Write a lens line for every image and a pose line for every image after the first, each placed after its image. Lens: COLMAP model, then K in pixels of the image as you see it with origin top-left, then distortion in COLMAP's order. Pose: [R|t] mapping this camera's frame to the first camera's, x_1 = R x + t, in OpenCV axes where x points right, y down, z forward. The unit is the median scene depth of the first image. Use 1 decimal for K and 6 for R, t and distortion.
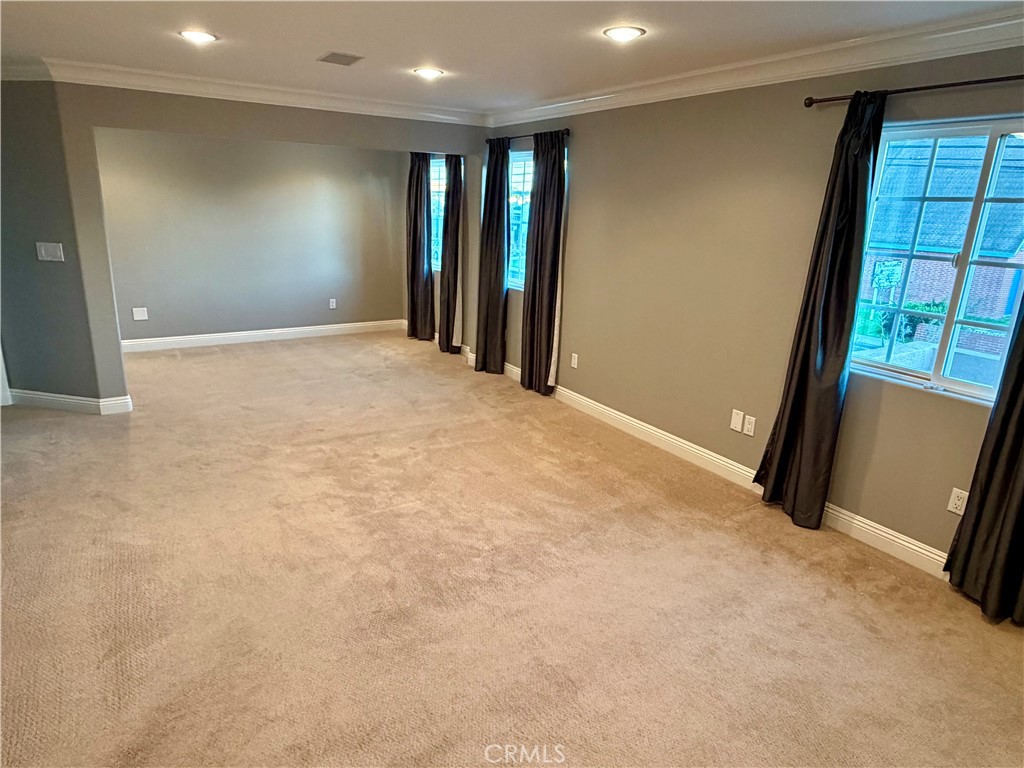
lens RADIAL K [[621.1, 0, 512.0], [0, 621.1, 384.0], [0, 0, 1]] dist [-0.001609, -0.000191]
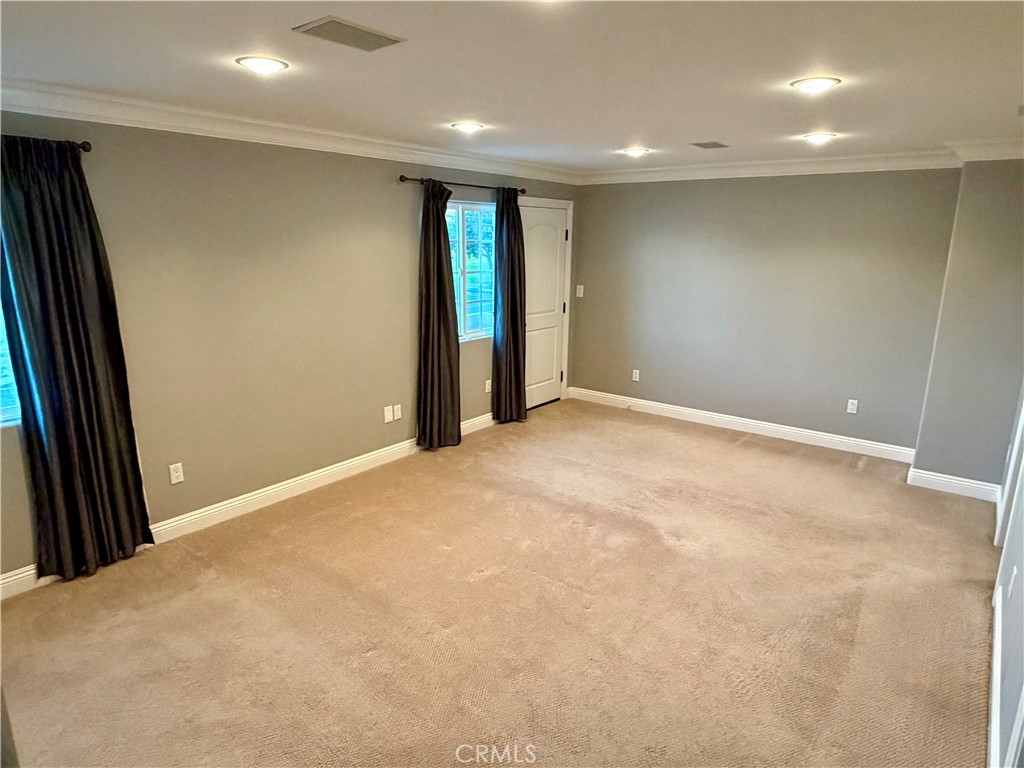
lens RADIAL K [[621.1, 0, 512.0], [0, 621.1, 384.0], [0, 0, 1]] dist [-0.001609, -0.000191]
pose [[-0.343955, -0.252237, 0.904473, -0.998767], [0.243691, 0.906261, 0.345407, -0.435751], [-0.906813, 0.339217, -0.250245, 1.233117]]
